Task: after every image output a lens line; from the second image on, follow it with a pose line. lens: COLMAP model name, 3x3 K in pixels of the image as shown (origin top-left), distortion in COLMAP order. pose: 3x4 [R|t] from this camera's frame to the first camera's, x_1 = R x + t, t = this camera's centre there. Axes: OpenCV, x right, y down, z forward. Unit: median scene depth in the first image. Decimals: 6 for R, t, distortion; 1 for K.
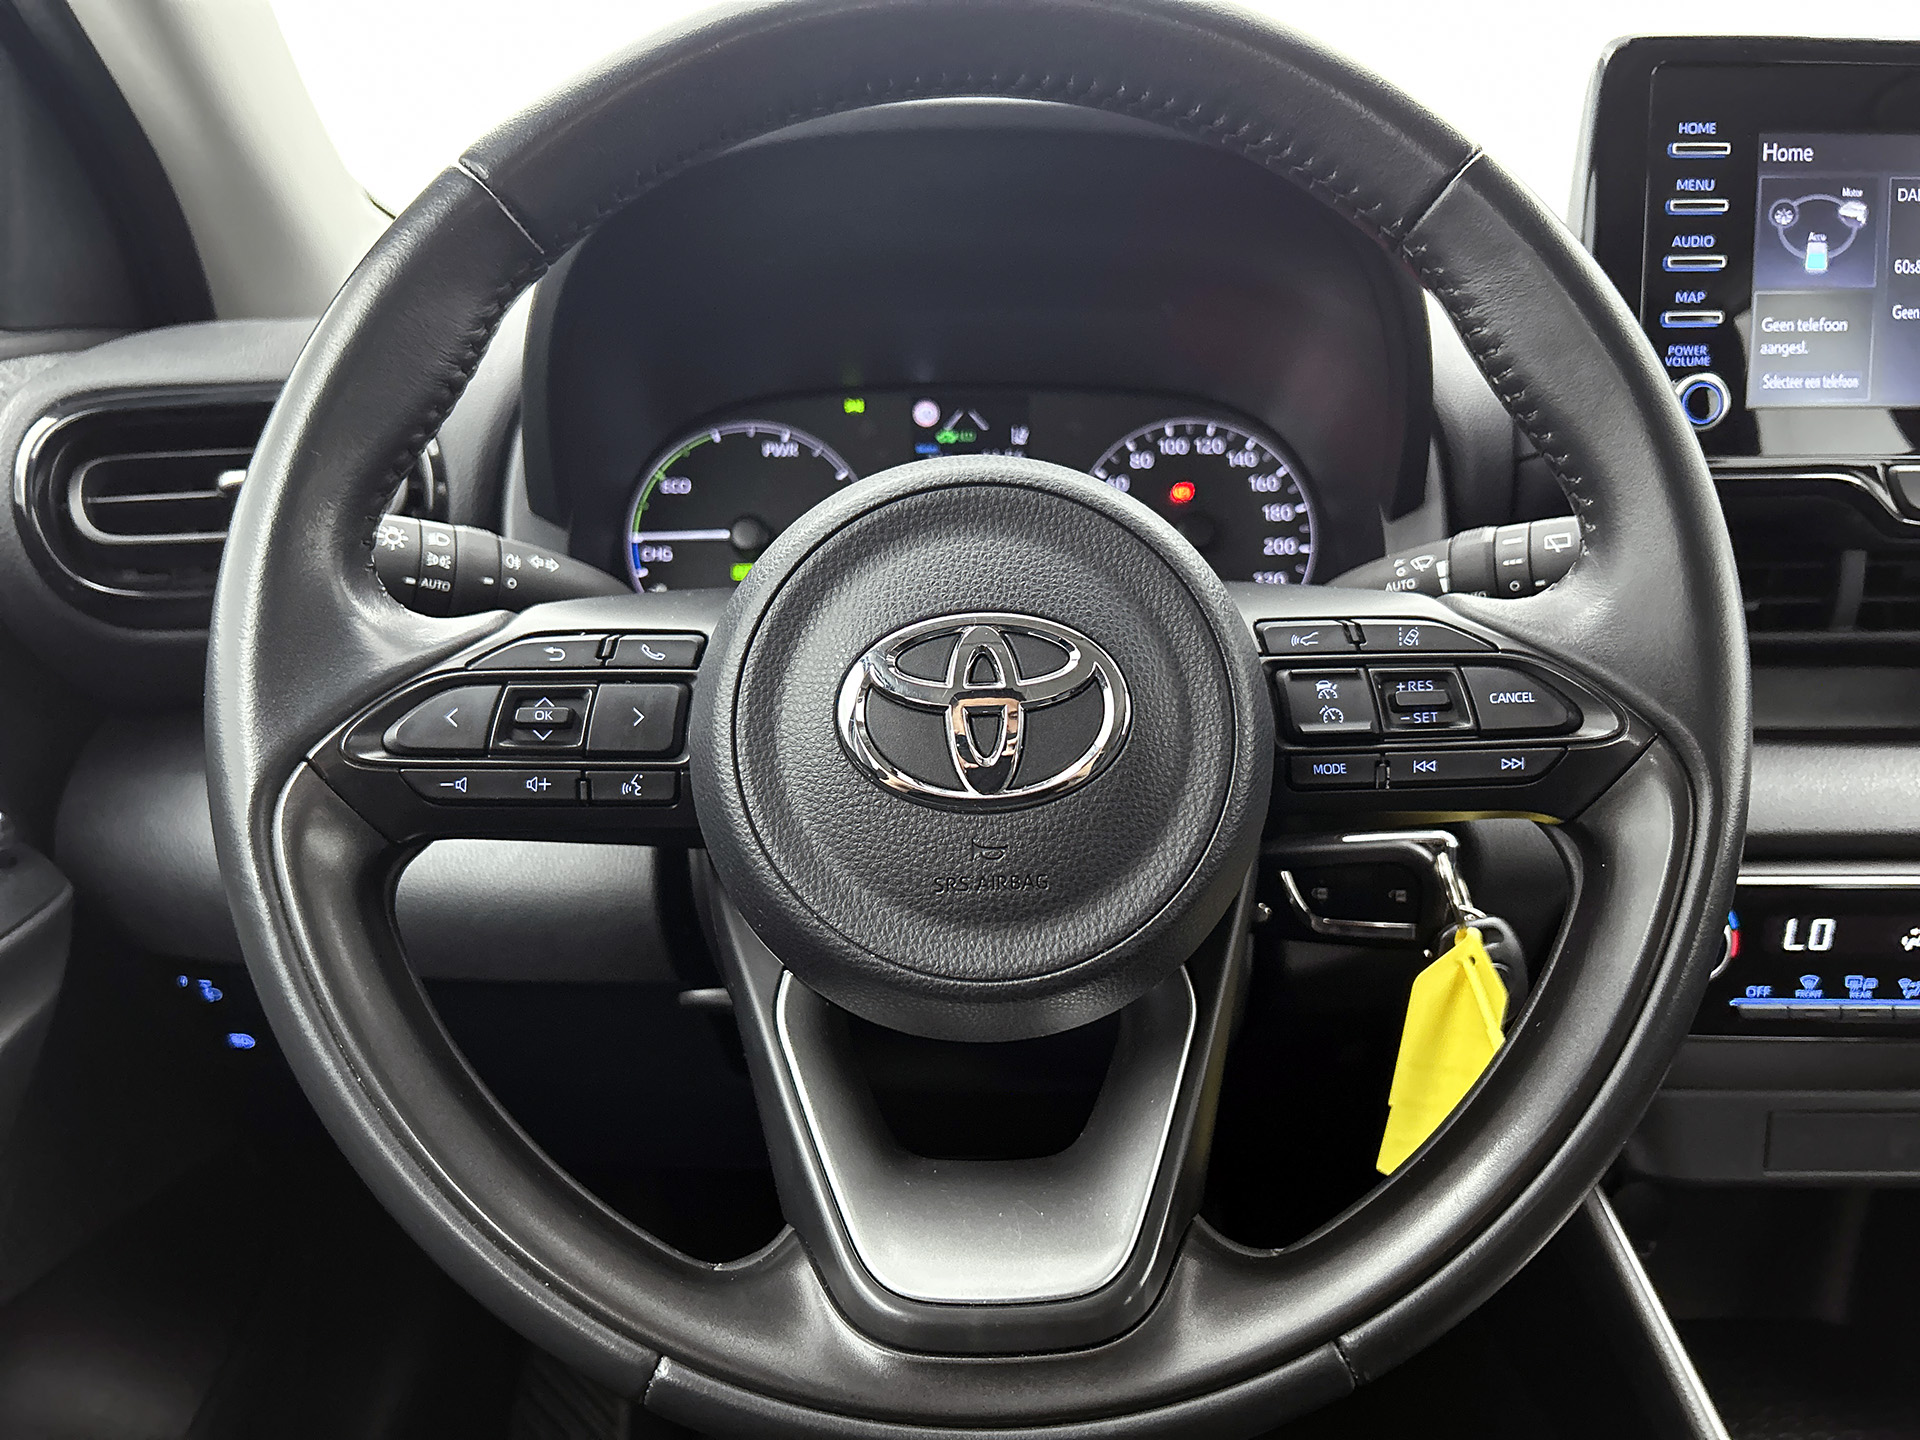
lens RADIAL K [[1489.6, 0, 964.1], [0, 1489.6, 725.5], [0, 0, 1]] dist [0.040592, -0.048711]
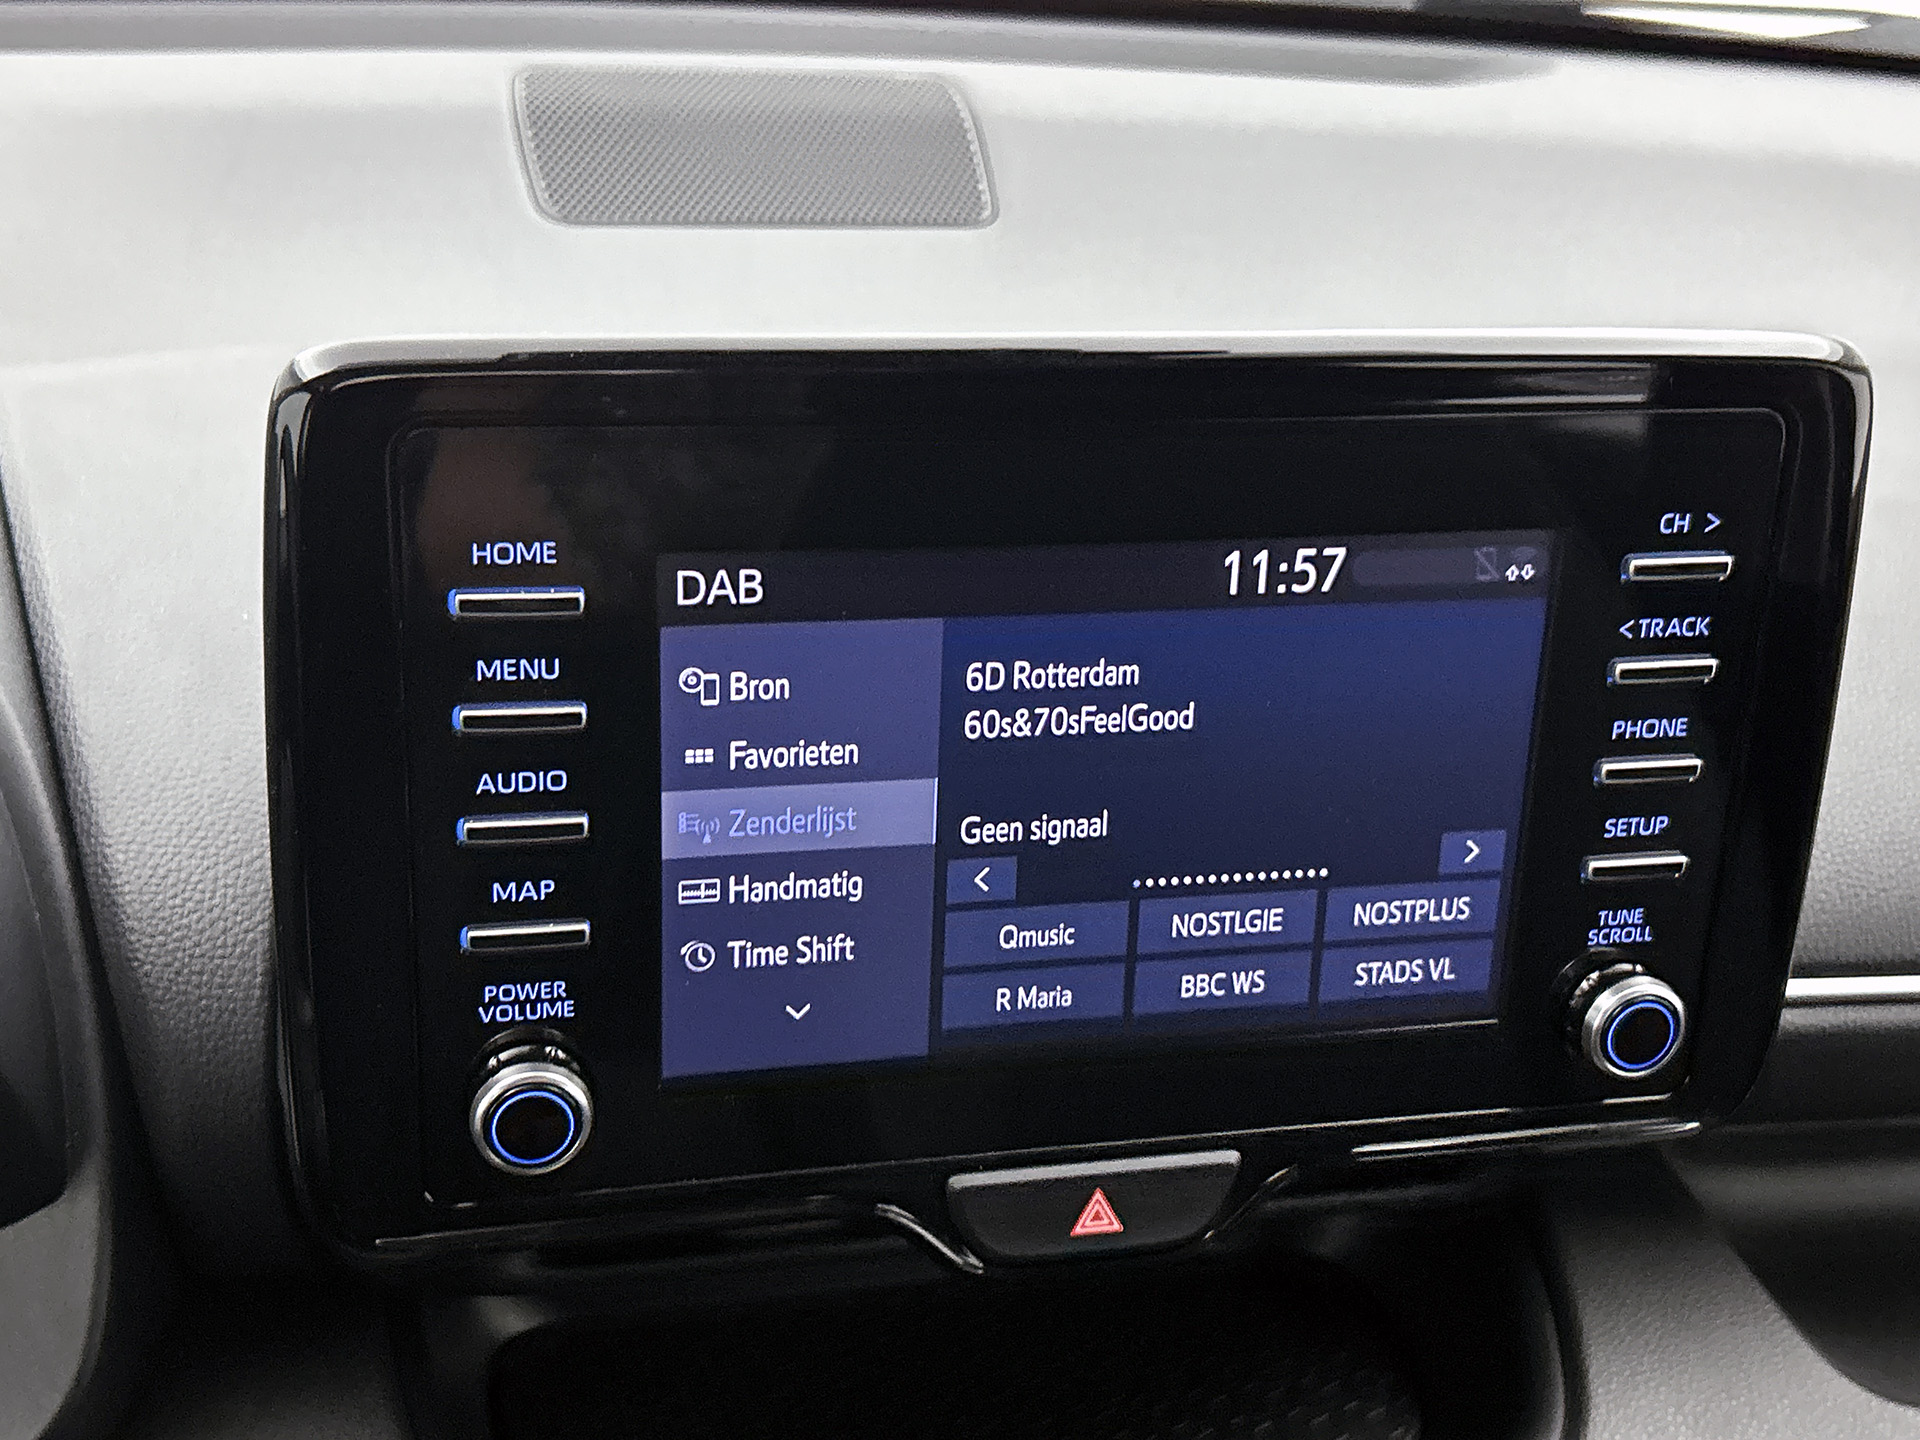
lens RADIAL K [[2468.0, 0, 1004.1], [0, 2468.0, 759.6], [0, 0, 1]] dist [0.021384, 0.000000]
pose [[0.974057, -0.033794, 0.223766, 0.457553], [-0.021303, 0.970704, 0.239333, -0.512117], [-0.225299, -0.237891, 0.944801, 0.244771]]
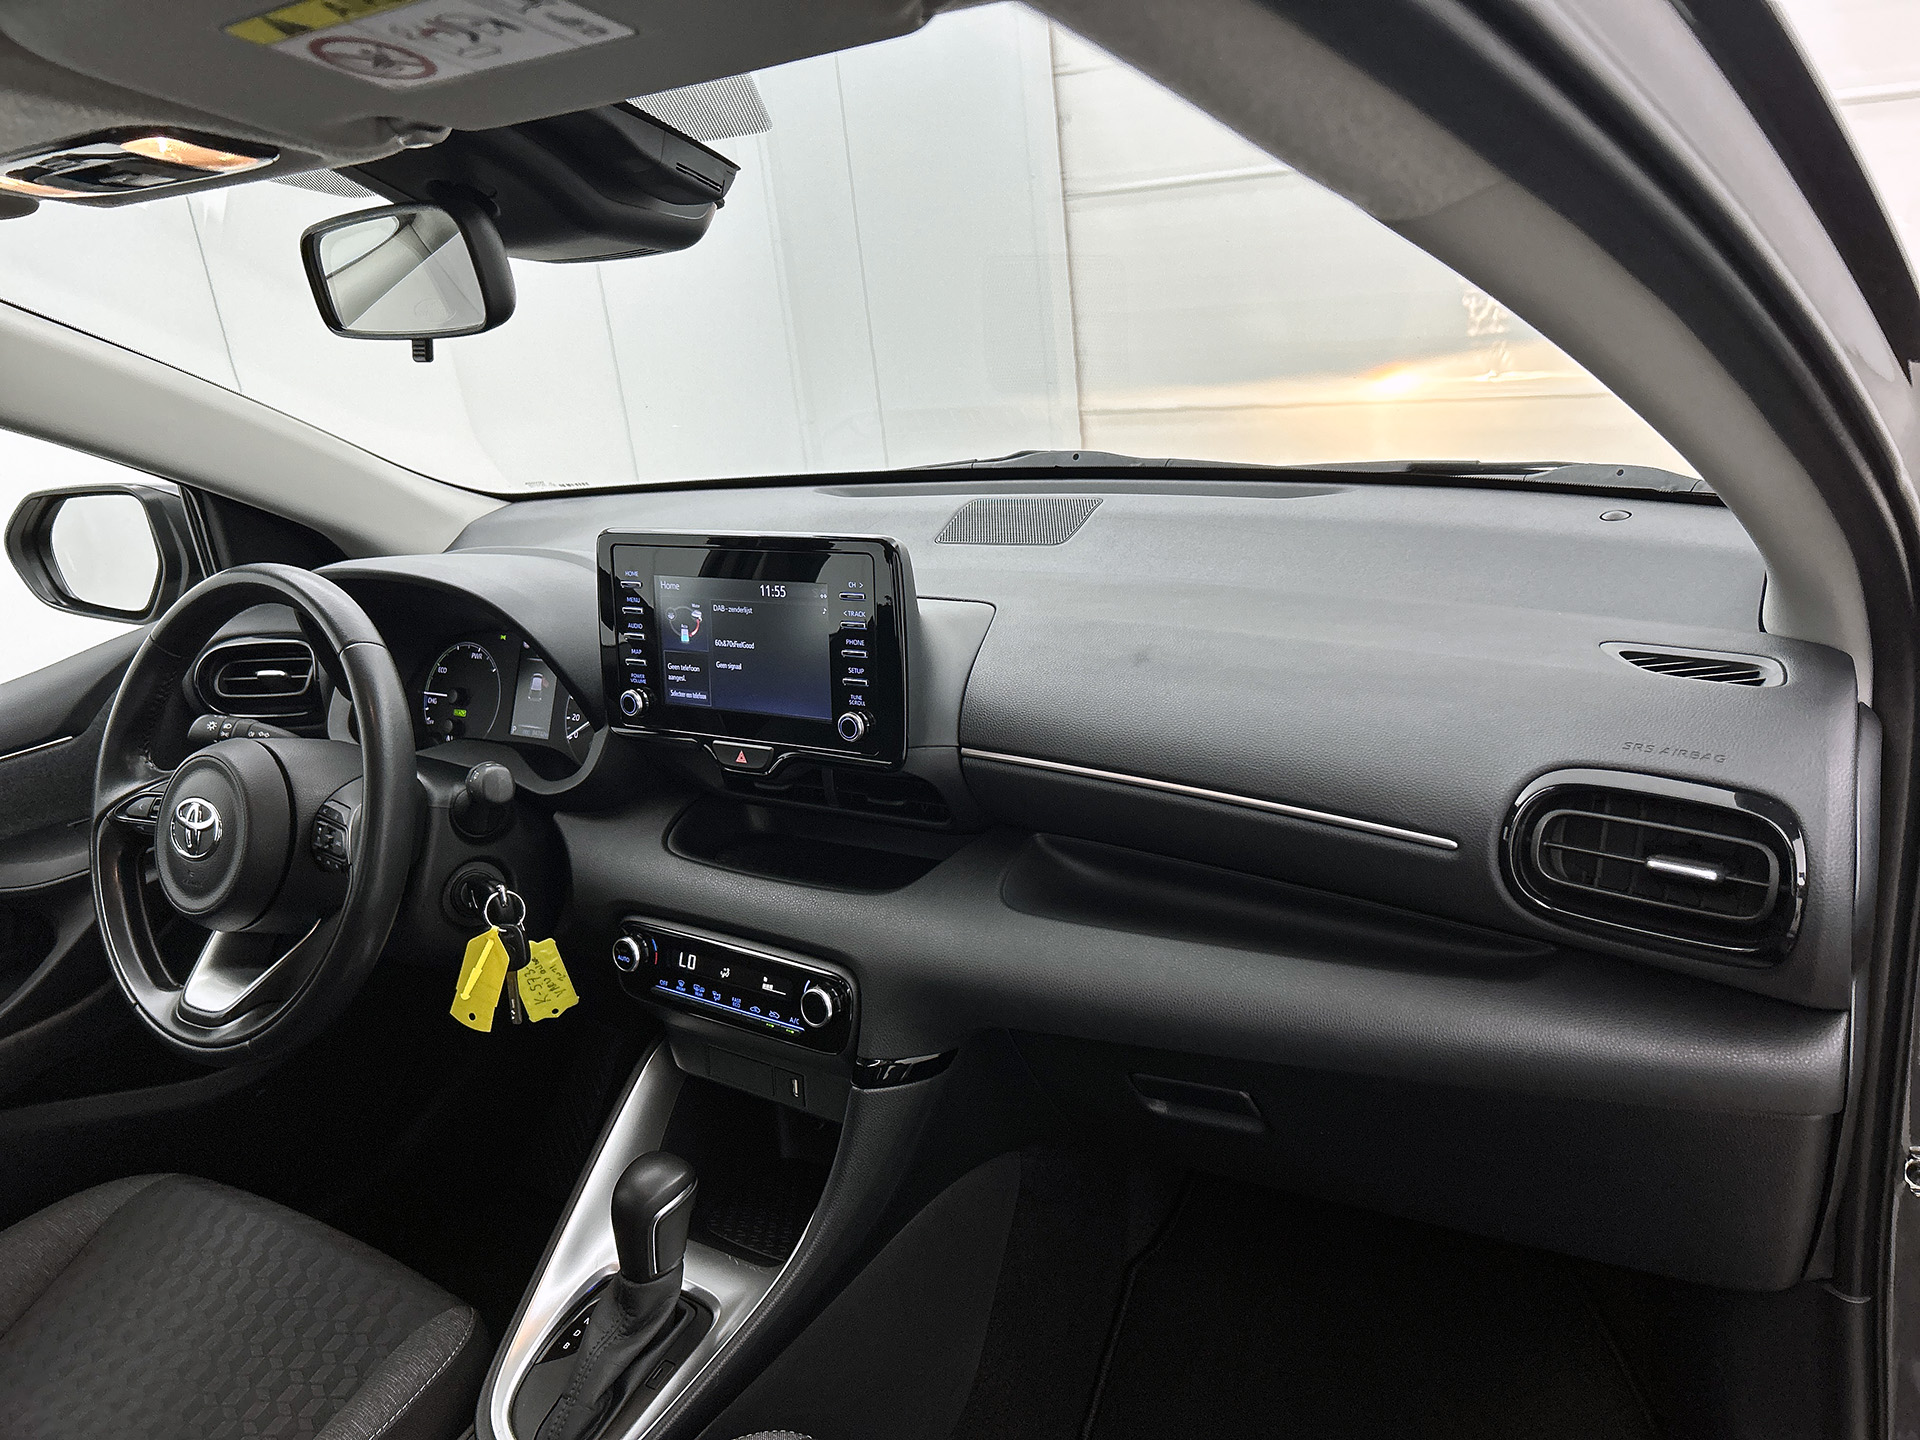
lens RADIAL K [[1489.6, 0, 952.9], [0, 1489.6, 716.2], [0, 0, 1]] dist [0.040592, -0.048711]
pose [[0.824750, 0.096470, -0.557208, 2.008159], [-0.049633, 0.993888, 0.098608, -0.421498], [0.563315, -0.053671, 0.824497, -0.470207]]
